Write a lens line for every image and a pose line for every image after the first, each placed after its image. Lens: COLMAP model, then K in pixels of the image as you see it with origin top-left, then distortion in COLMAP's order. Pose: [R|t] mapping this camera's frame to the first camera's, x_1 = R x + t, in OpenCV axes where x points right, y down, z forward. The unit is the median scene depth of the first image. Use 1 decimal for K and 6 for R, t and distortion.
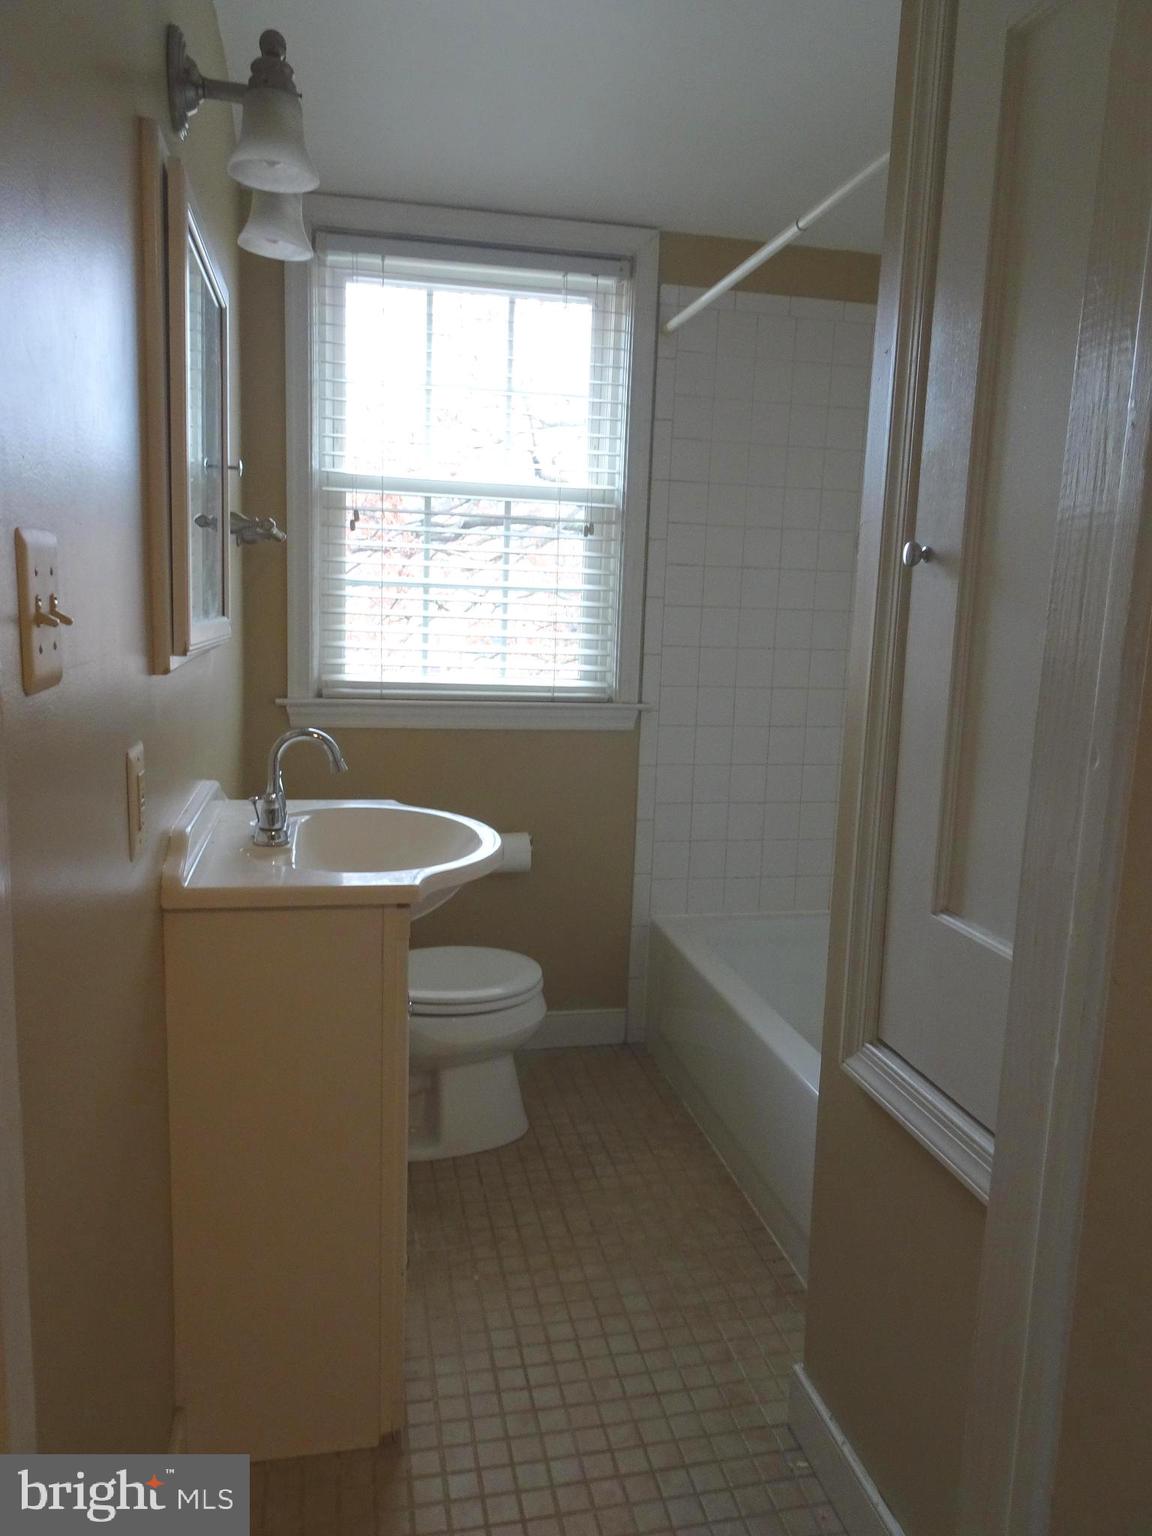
lens RADIAL K [[1090.6, 0, 576.0], [0, 1090.6, 768.0], [0, 0, 1]] dist [-0.001875, 0.000264]
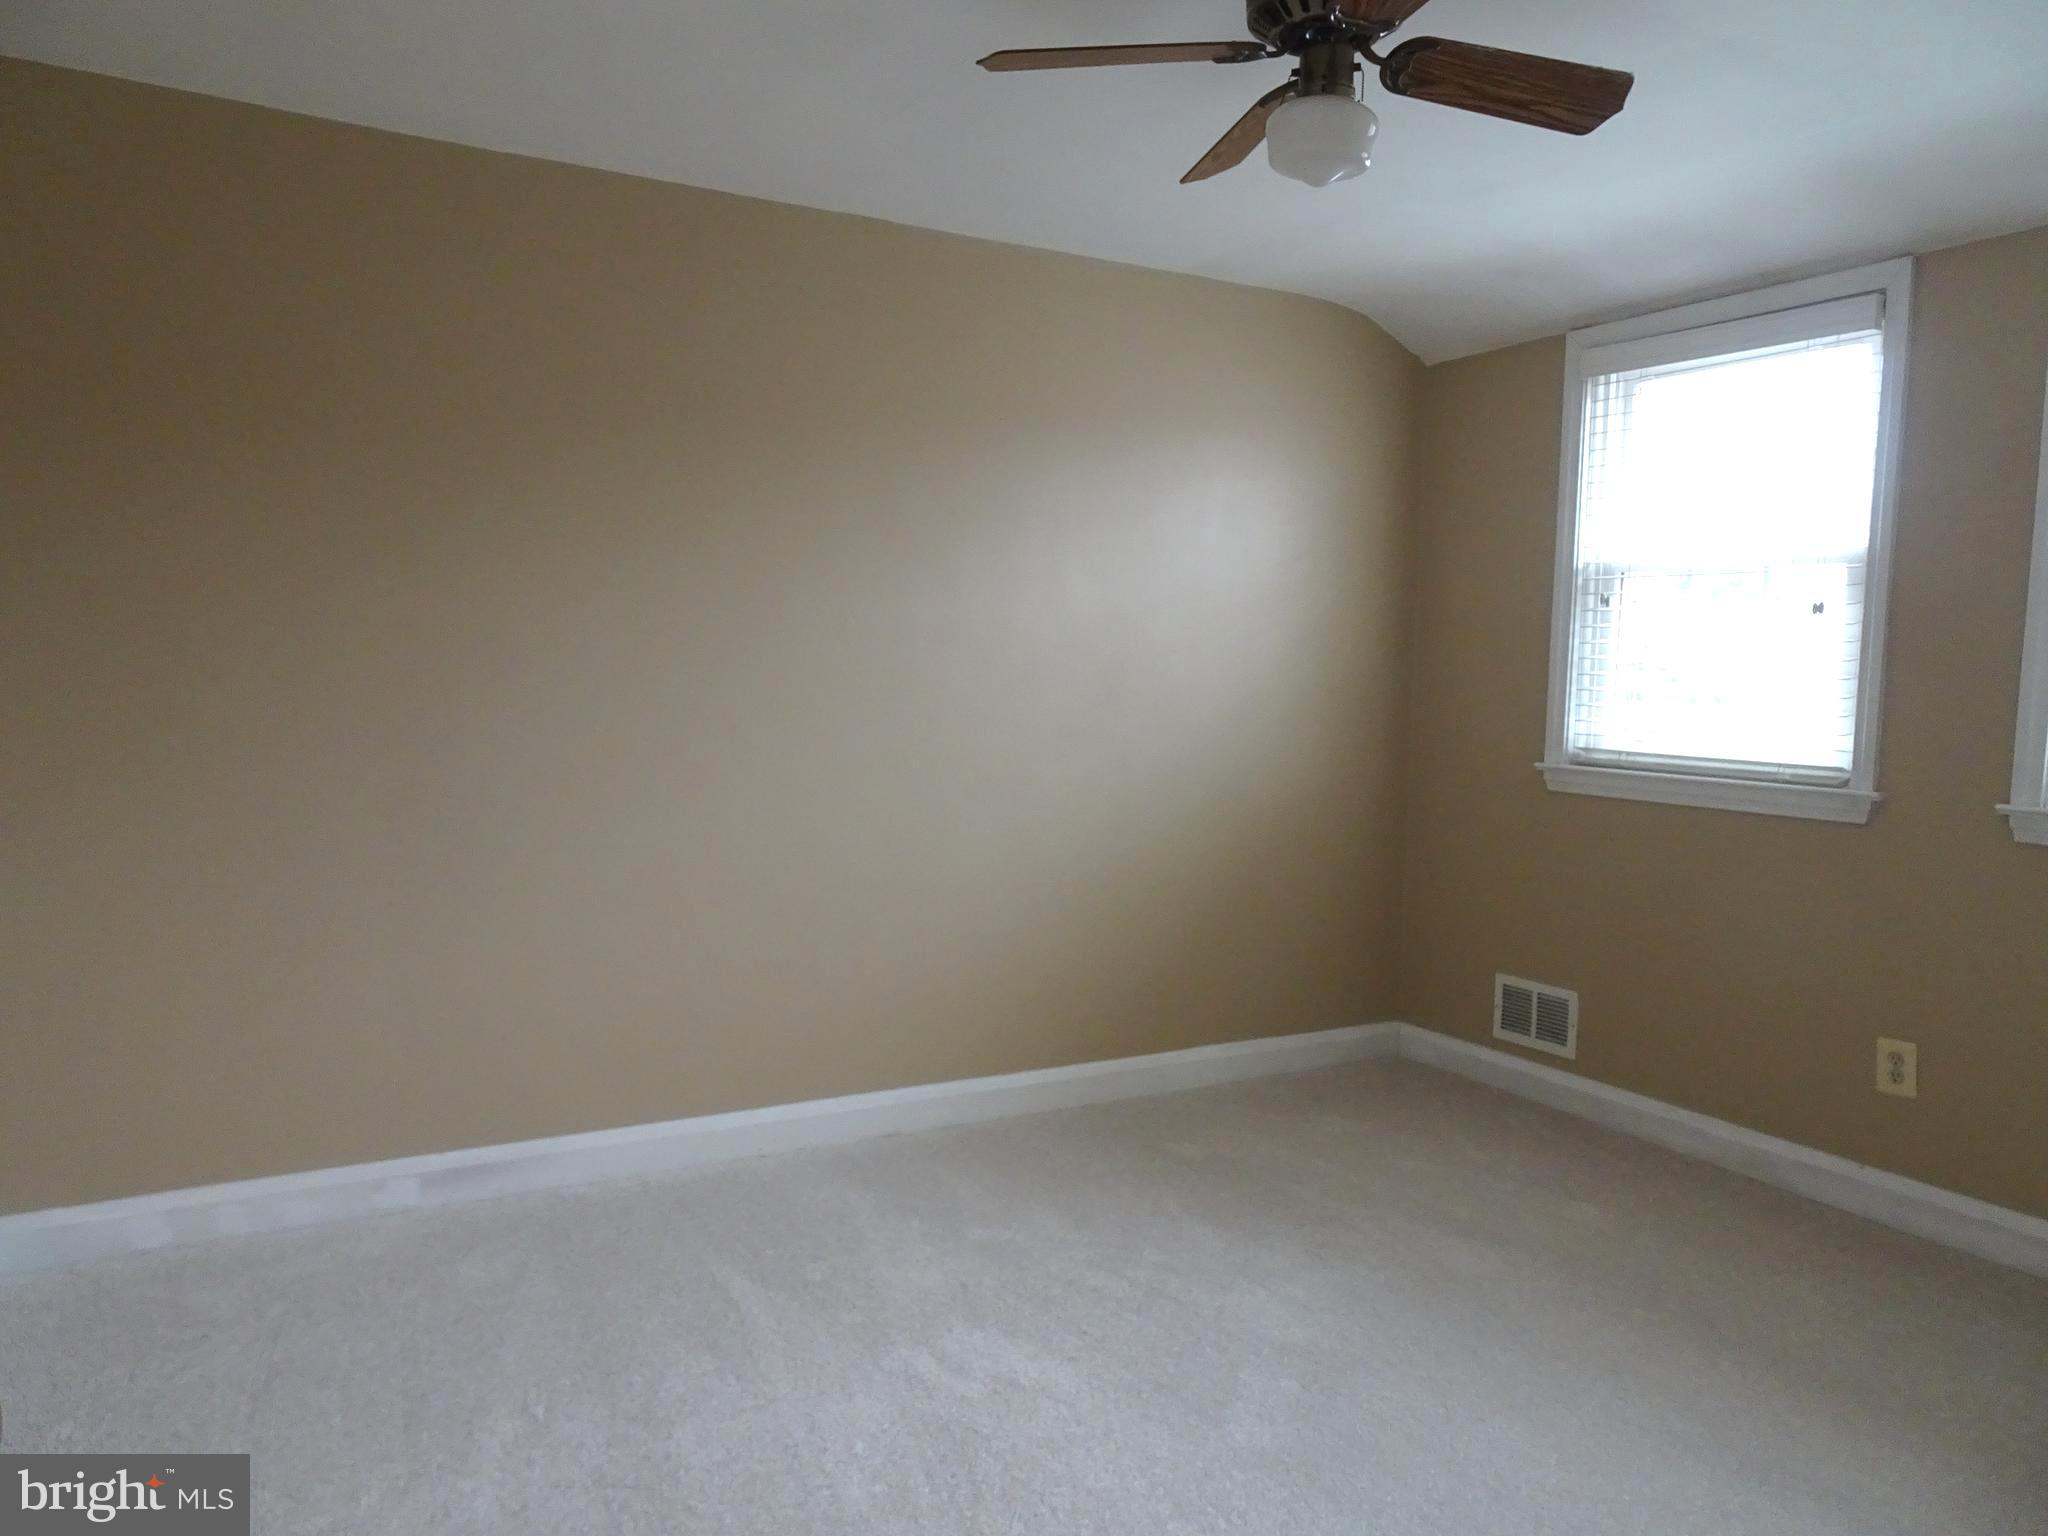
lens RADIAL K [[1454.9, 0, 1024.0], [0, 1454.9, 768.0], [0, 0, 1]] dist [0.000181, 0.003263]
pose [[0.320726, 0.051938, -0.945747, 0.941058], [-0.142277, 0.989808, 0.006108, 0.007728], [0.936425, 0.132599, 0.324847, 0.007172]]
